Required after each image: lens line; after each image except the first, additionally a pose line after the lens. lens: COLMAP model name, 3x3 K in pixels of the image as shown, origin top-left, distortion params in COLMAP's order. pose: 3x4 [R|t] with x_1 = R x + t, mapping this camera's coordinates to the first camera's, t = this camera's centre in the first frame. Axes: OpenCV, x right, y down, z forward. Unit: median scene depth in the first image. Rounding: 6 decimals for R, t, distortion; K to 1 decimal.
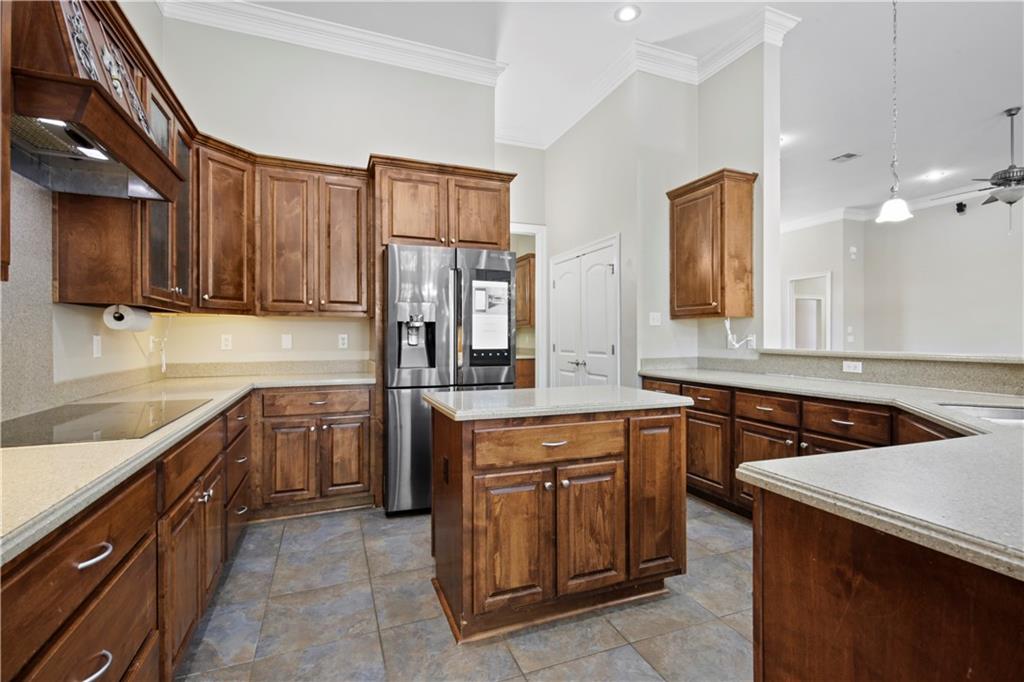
lens RADIAL K [[478.8, 0, 511.2], [0, 478.8, 333.4], [0, 0, 1]] dist [0.000990, -0.001038]
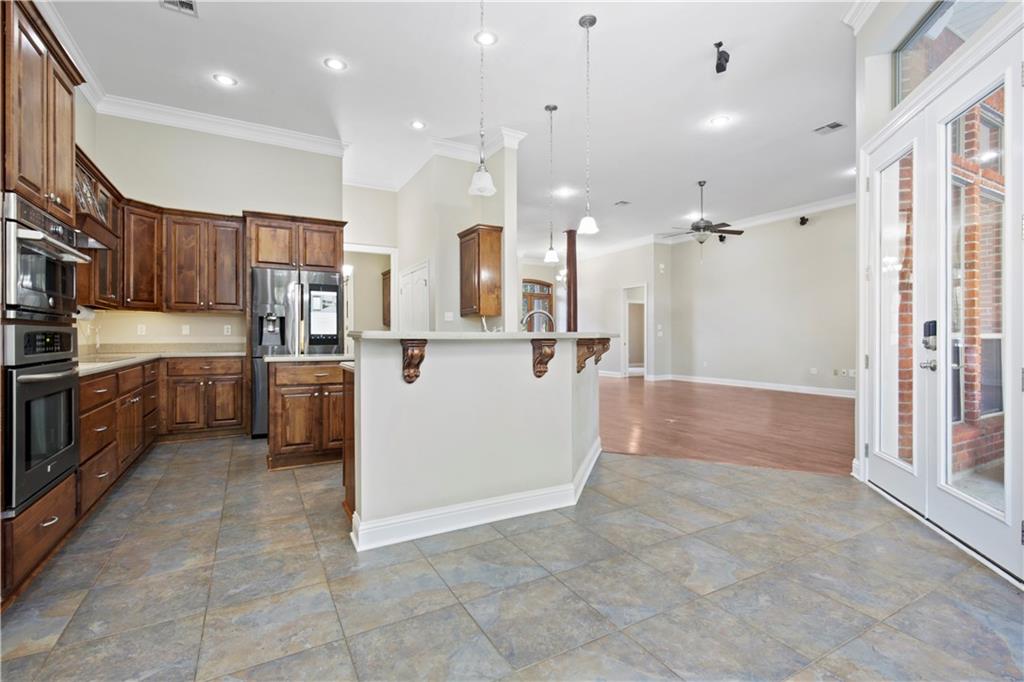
lens RADIAL K [[478.8, 0, 513.3], [0, 478.8, 333.3], [0, 0, 1]] dist [0.000990, -0.001038]
pose [[0.990372, 0.001676, 0.138423, 0.364645], [-0.001454, 0.999997, -0.001703, 0.031481], [-0.138426, 0.001486, 0.990372, -0.672023]]
